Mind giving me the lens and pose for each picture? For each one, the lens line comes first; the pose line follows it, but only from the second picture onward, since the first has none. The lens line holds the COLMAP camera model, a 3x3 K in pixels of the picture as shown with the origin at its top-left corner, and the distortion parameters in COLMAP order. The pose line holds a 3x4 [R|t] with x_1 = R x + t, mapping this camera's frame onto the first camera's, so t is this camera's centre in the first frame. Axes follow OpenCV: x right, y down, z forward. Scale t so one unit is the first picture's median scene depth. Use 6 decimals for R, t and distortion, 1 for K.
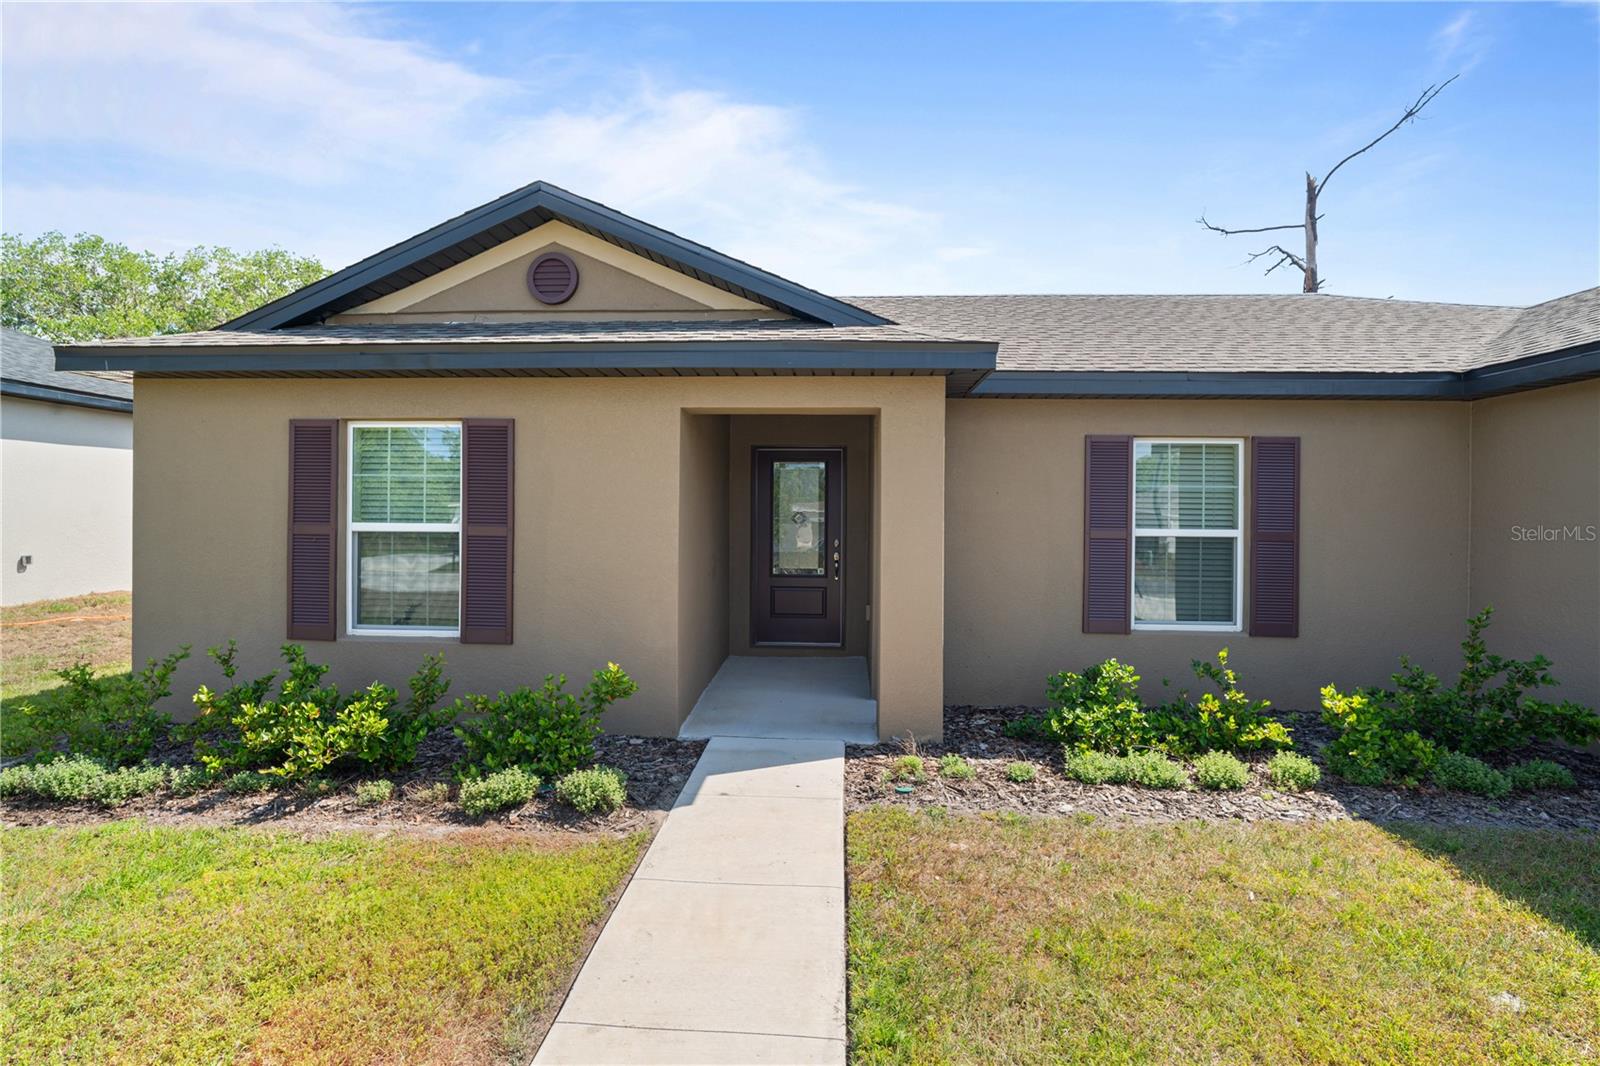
lens RADIAL K [[753.4, 0, 814.5], [0, 753.4, 503.4], [0, 0, 1]] dist [-0.014784, 0.001844]
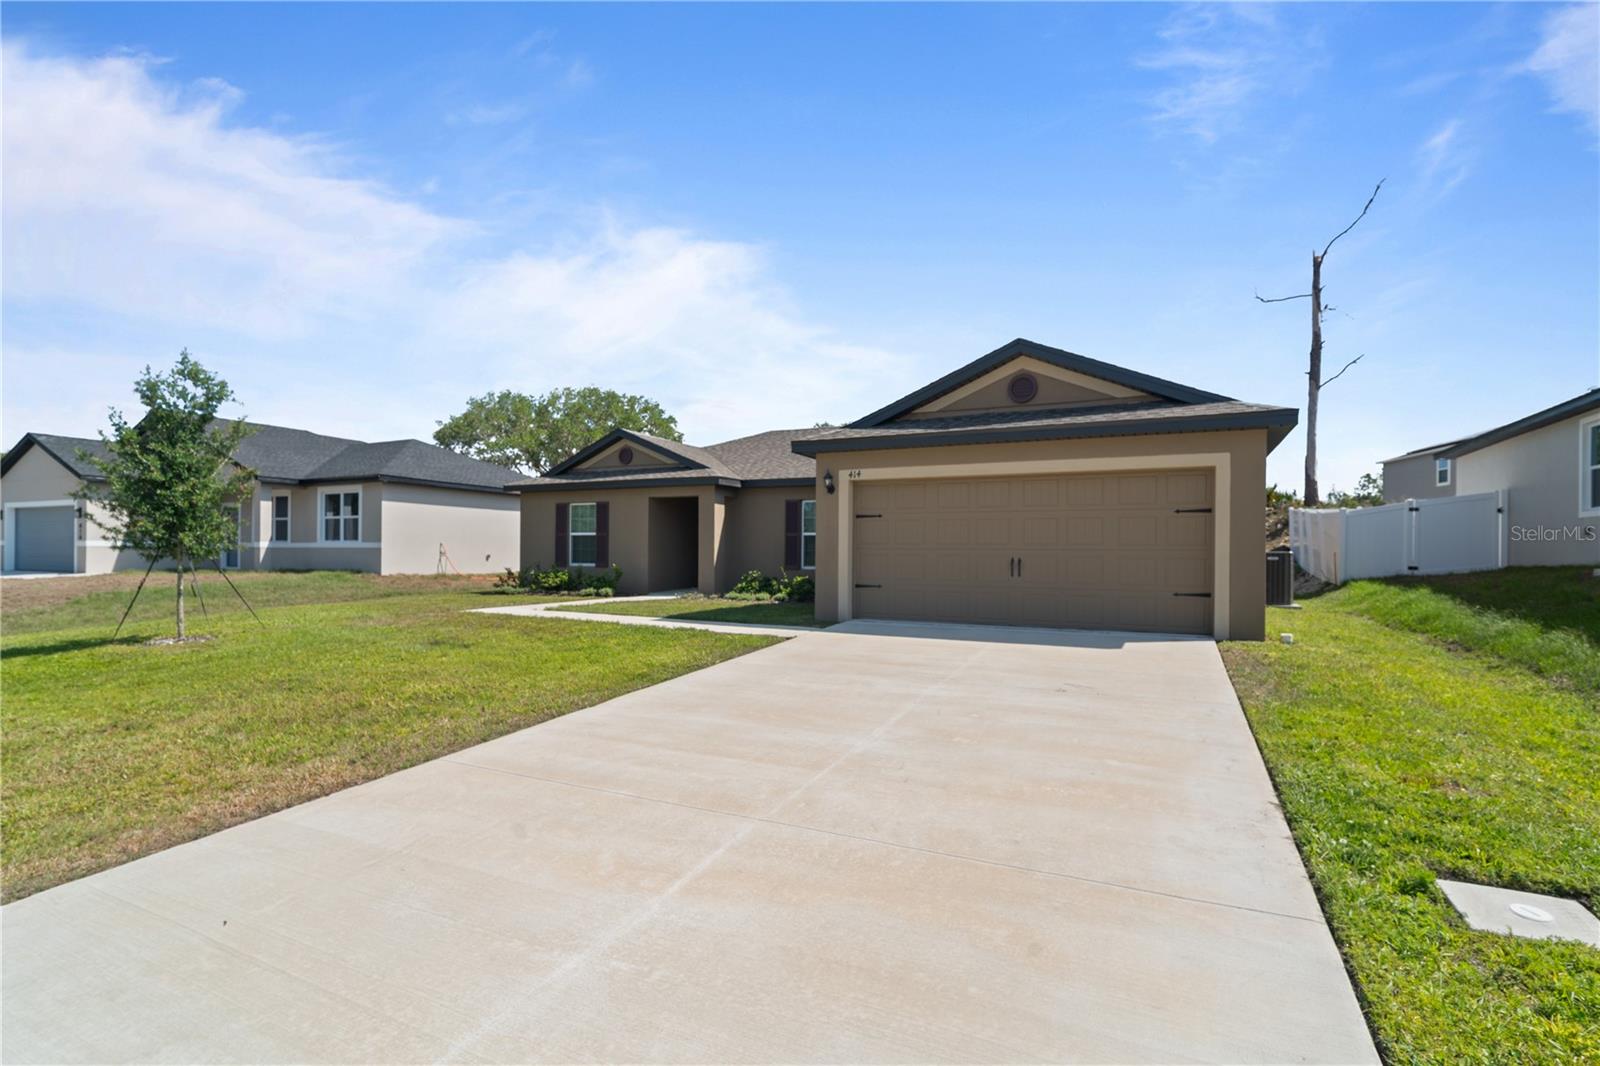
lens RADIAL K [[753.4, 0, 800.0], [0, 753.4, 539.8], [0, 0, 1]] dist [-0.014784, 0.001844]
pose [[0.923375, -0.008223, -0.383811, 1.636984], [0.003464, 0.999908, -0.013088, 0.105152], [0.383883, 0.010756, 0.923319, -1.738413]]
